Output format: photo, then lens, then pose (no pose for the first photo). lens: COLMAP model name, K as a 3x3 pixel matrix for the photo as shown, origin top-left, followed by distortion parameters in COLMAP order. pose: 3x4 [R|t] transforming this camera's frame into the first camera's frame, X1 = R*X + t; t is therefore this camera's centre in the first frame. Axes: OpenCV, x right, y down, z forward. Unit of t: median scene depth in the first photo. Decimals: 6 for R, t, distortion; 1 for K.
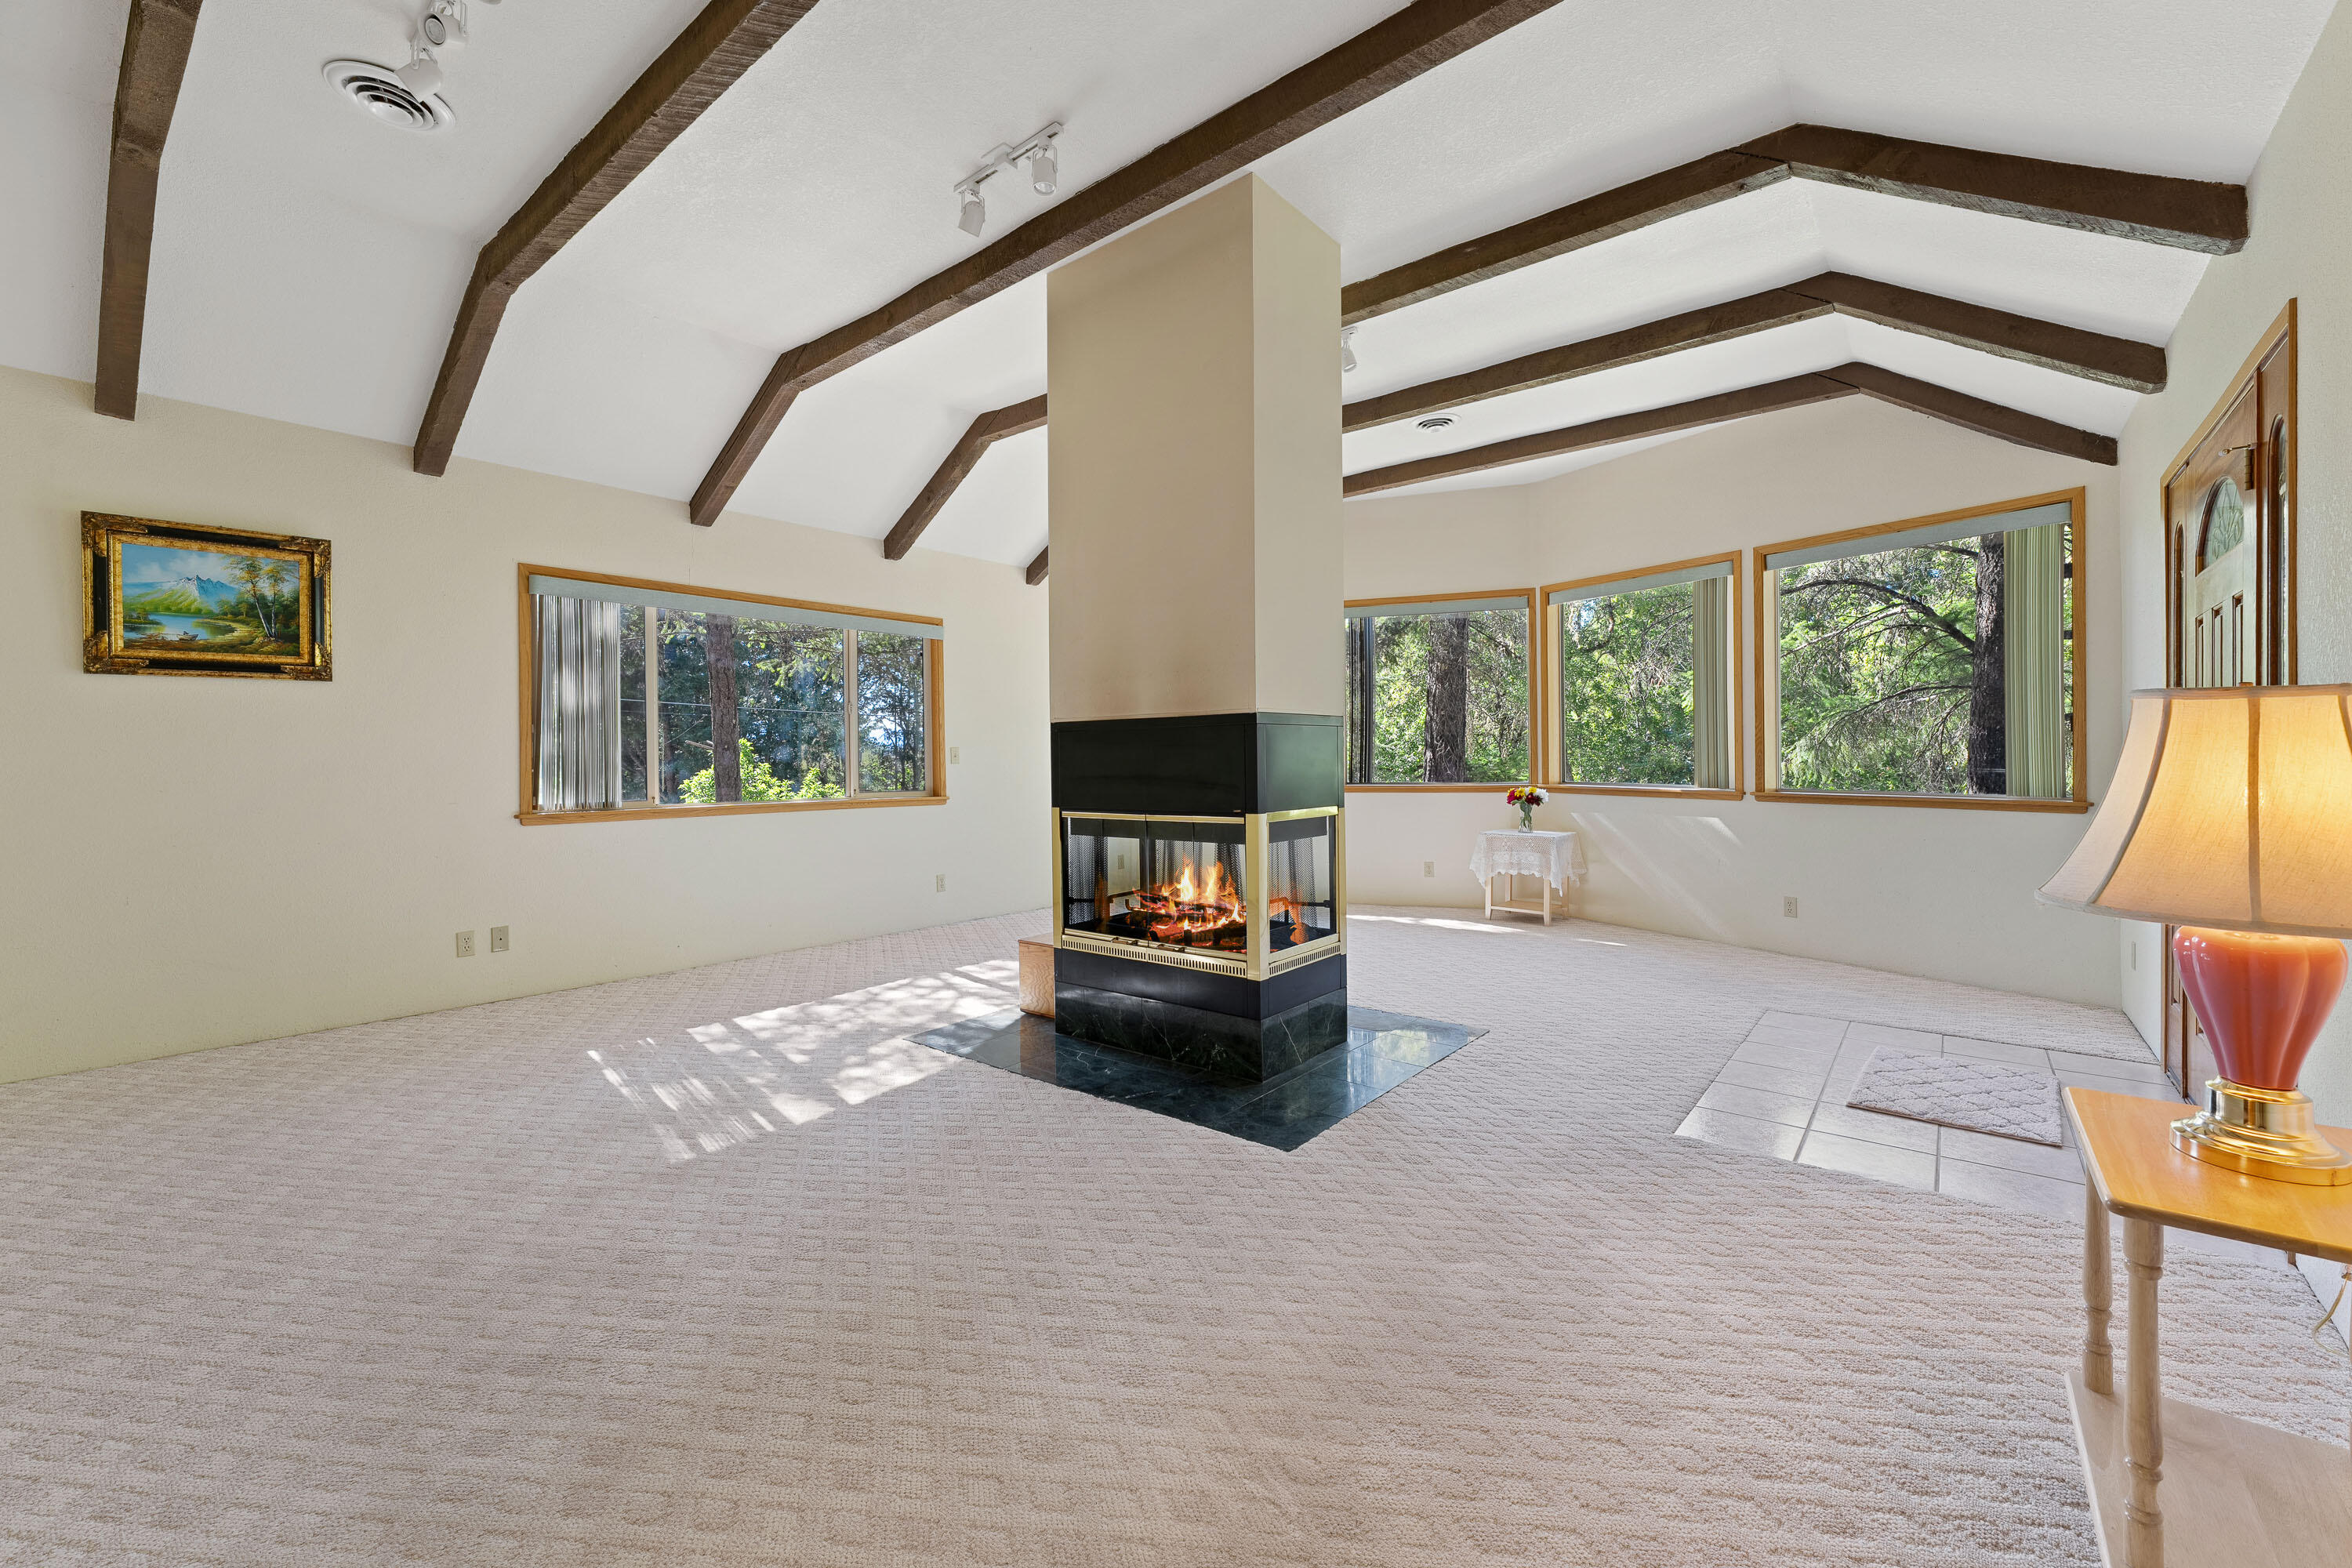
lens RADIAL K [[946.6, 0, 1176.6], [0, 946.6, 754.7], [0, 0, 1]] dist [-0.000122, -0.000226]
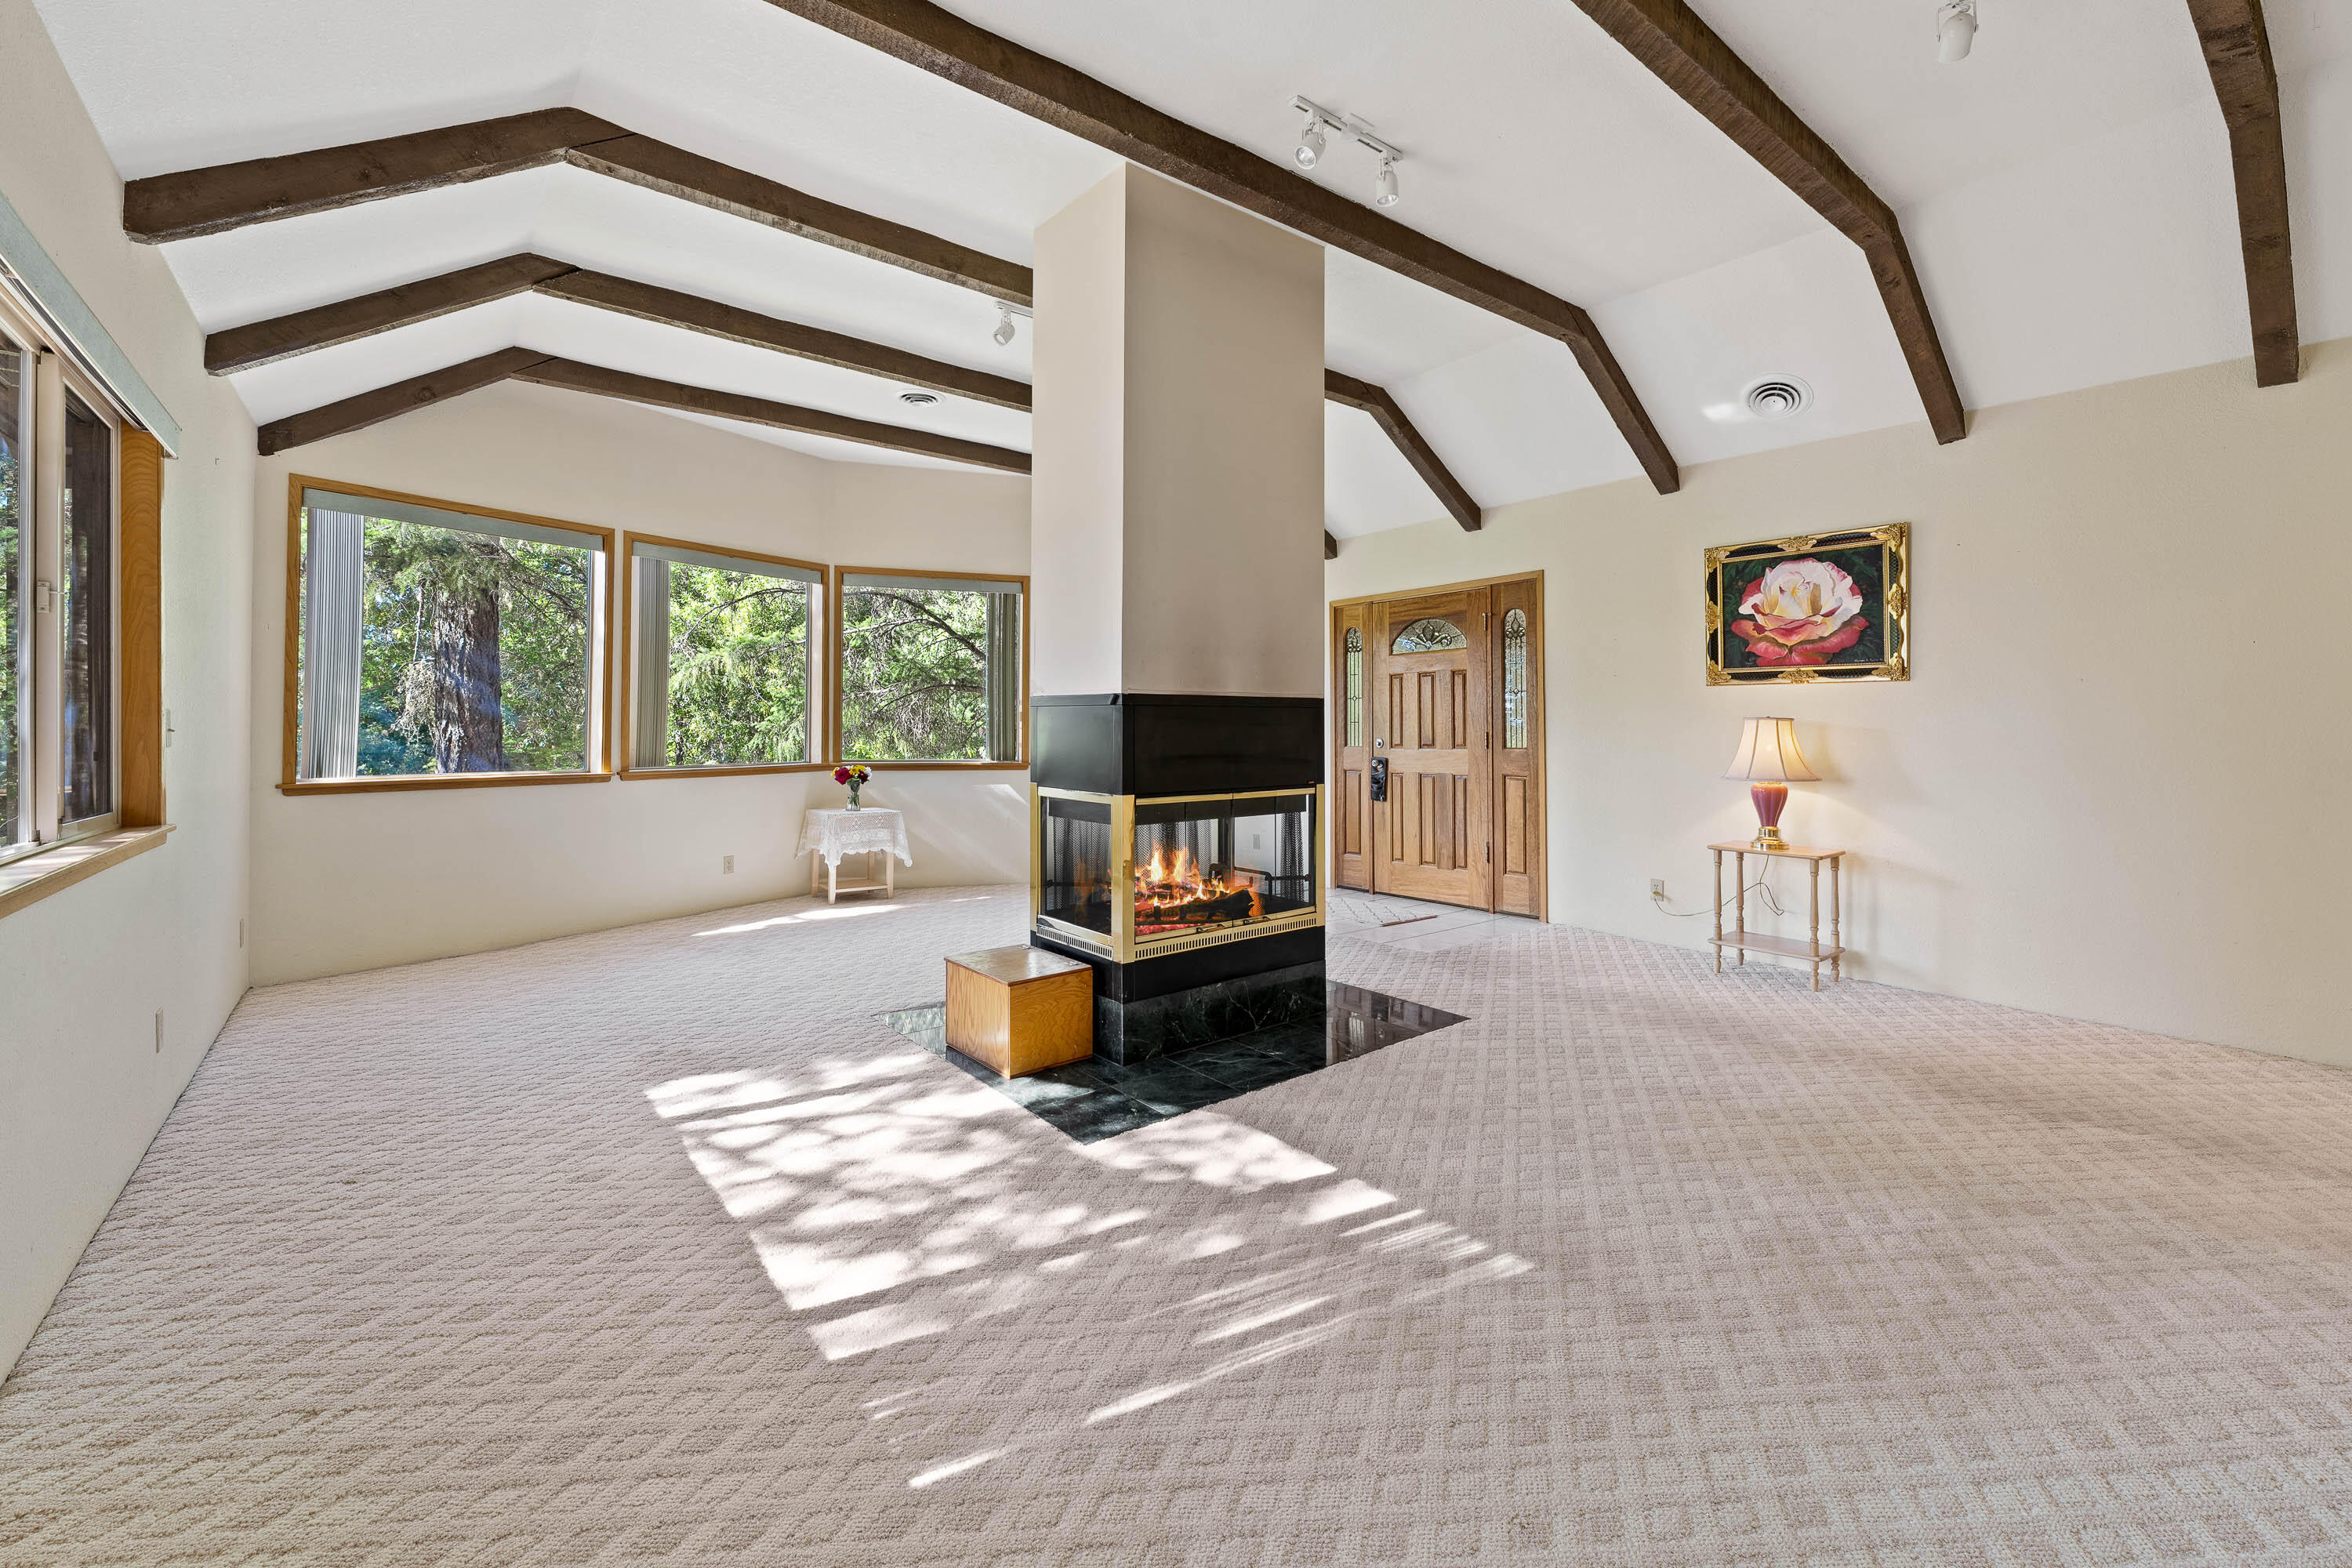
lens RADIAL K [[961.2, 0, 1169.9], [0, 961.2, 710.7], [0, 0, 1]] dist [-0.001035, -0.000115]
pose [[0.219544, 0.027307, 0.975220, -1.015691], [-0.005645, 0.999627, -0.026719, 0.003413], [-0.975586, 0.000361, 0.219616, 0.828253]]
